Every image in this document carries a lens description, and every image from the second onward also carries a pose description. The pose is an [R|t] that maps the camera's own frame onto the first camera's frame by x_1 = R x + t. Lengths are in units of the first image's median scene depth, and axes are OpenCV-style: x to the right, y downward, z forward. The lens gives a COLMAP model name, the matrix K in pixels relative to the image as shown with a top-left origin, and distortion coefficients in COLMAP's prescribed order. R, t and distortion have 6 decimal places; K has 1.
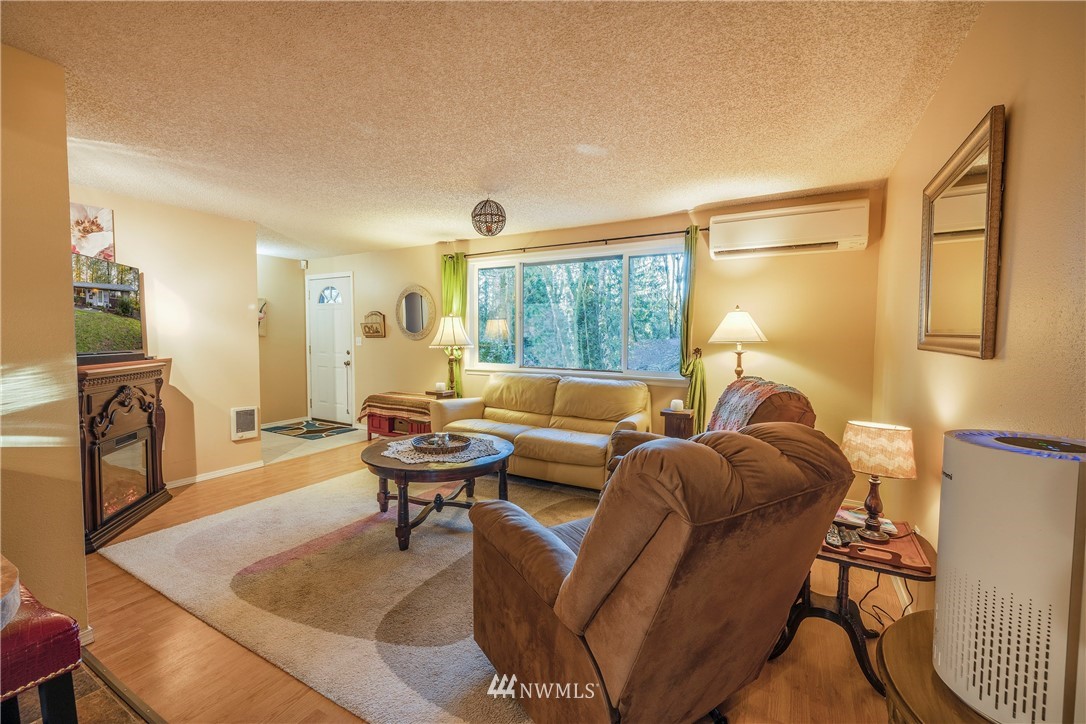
lens RADIAL K [[470.0, 0, 532.4], [0, 470.0, 365.7], [0, 0, 1]] dist [-0.000012, -0.000245]
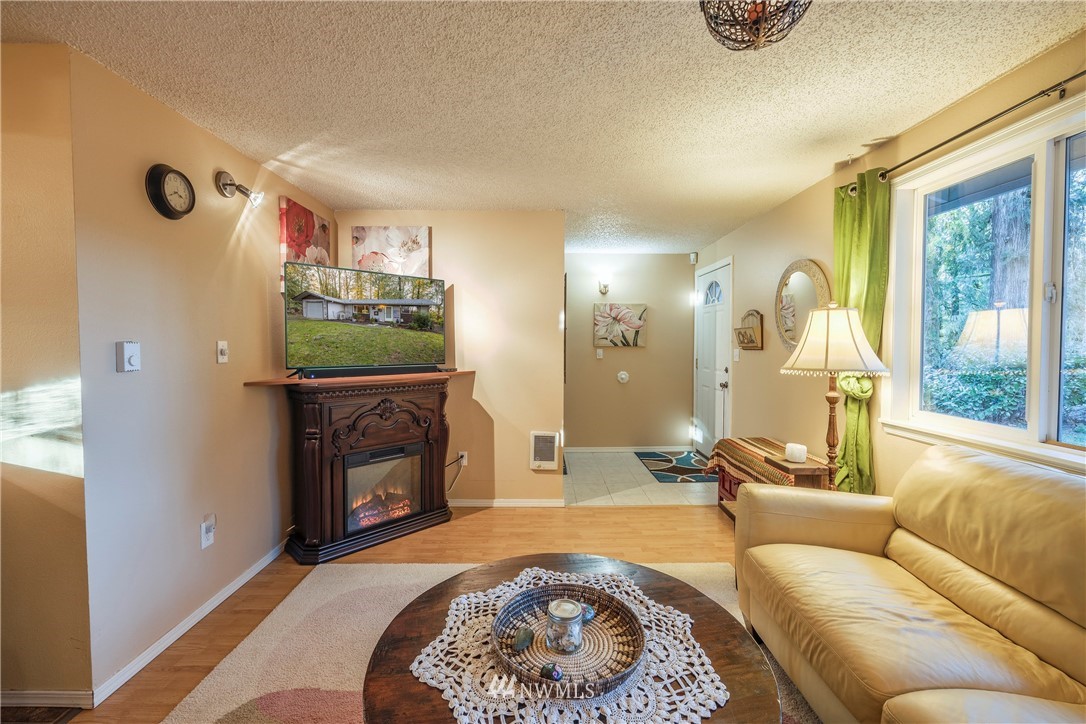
lens RADIAL K [[449.8, 0, 552.8], [0, 449.8, 357.7], [0, 0, 1]] dist [0.022845, -0.000291]
pose [[0.501562, 0.024638, -0.864771, 0.105000], [-0.050021, 0.998748, -0.000557, -0.050443], [0.863674, 0.043536, 0.502166, 0.643986]]
